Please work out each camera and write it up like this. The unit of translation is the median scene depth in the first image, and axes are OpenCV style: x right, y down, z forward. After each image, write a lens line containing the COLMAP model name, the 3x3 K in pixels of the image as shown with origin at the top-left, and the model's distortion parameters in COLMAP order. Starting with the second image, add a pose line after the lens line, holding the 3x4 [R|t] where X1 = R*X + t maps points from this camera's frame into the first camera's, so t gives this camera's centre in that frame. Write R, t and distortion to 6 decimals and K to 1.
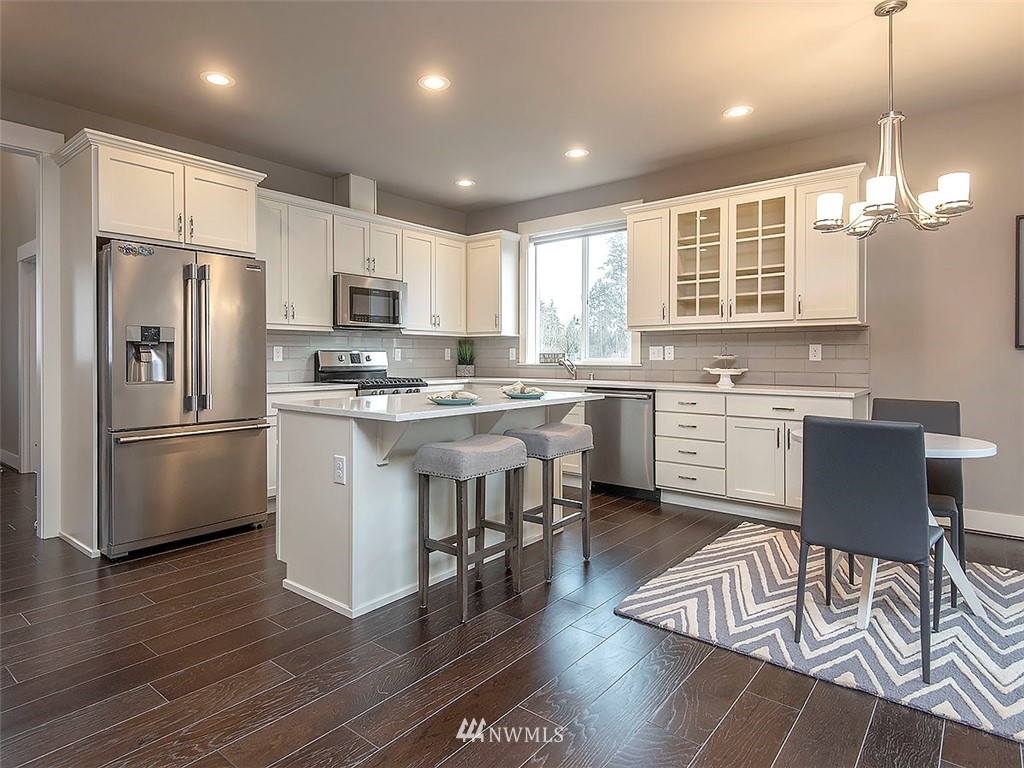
lens RADIAL K [[586.9, 0, 500.7], [0, 586.9, 360.4], [0, 0, 1]] dist [-0.008453, 0.000677]
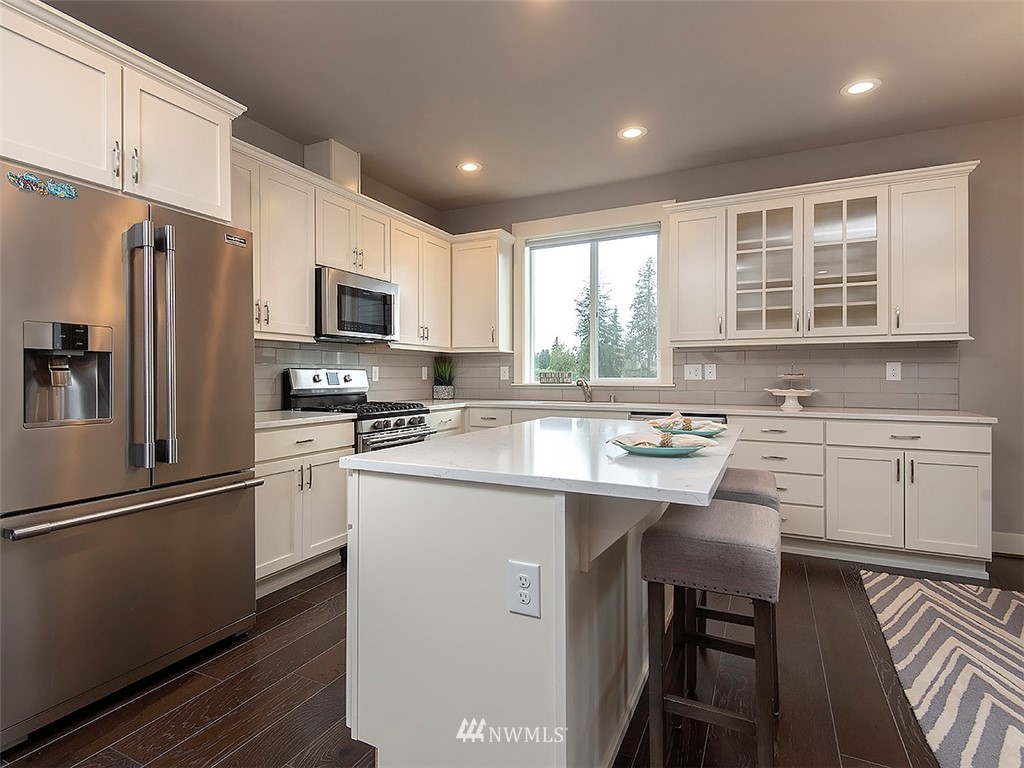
lens RADIAL K [[545.3, 0, 495.8], [0, 545.3, 370.2], [0, 0, 1]] dist [0.005366, -0.001274]
pose [[0.974586, 0.001362, 0.224009, -0.227873], [0.002124, 0.999880, -0.015319, -0.003371], [-0.224003, 0.015405, 0.974467, 0.279827]]
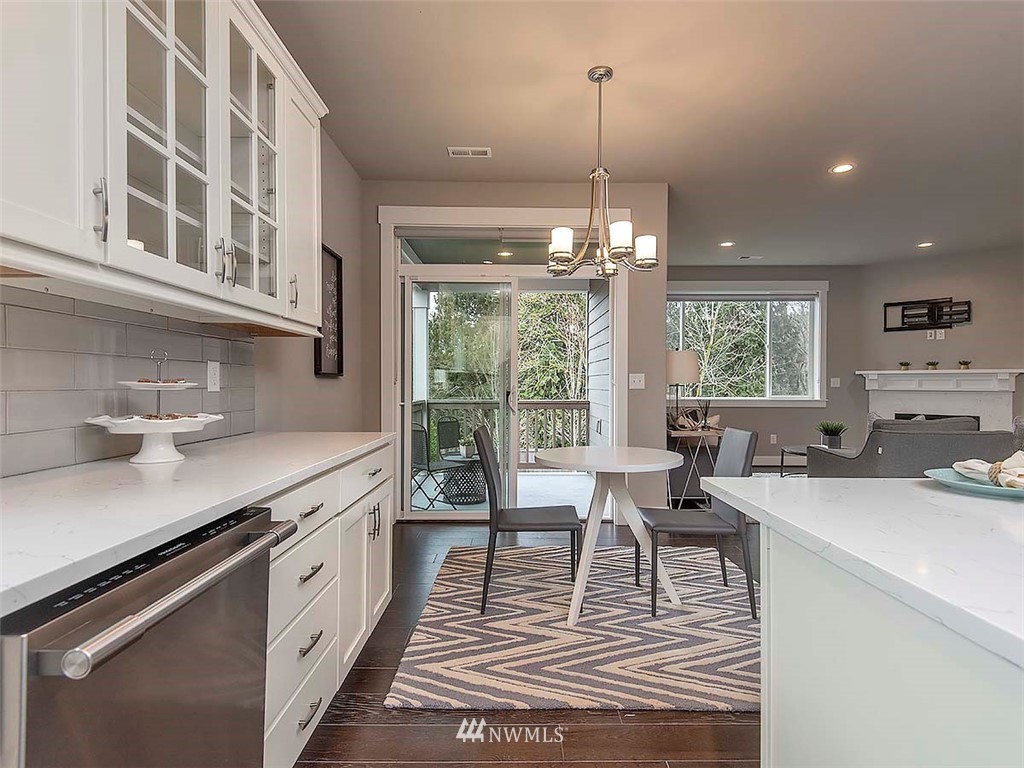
lens RADIAL K [[545.3, 0, 504.3], [0, 545.3, 385.2], [0, 0, 1]] dist [0.005366, -0.001274]
pose [[-0.638564, -0.006229, 0.769544, -0.020602], [0.000474, 0.999964, 0.008487, -0.009557], [-0.769569, 0.005784, -0.638538, 1.002746]]
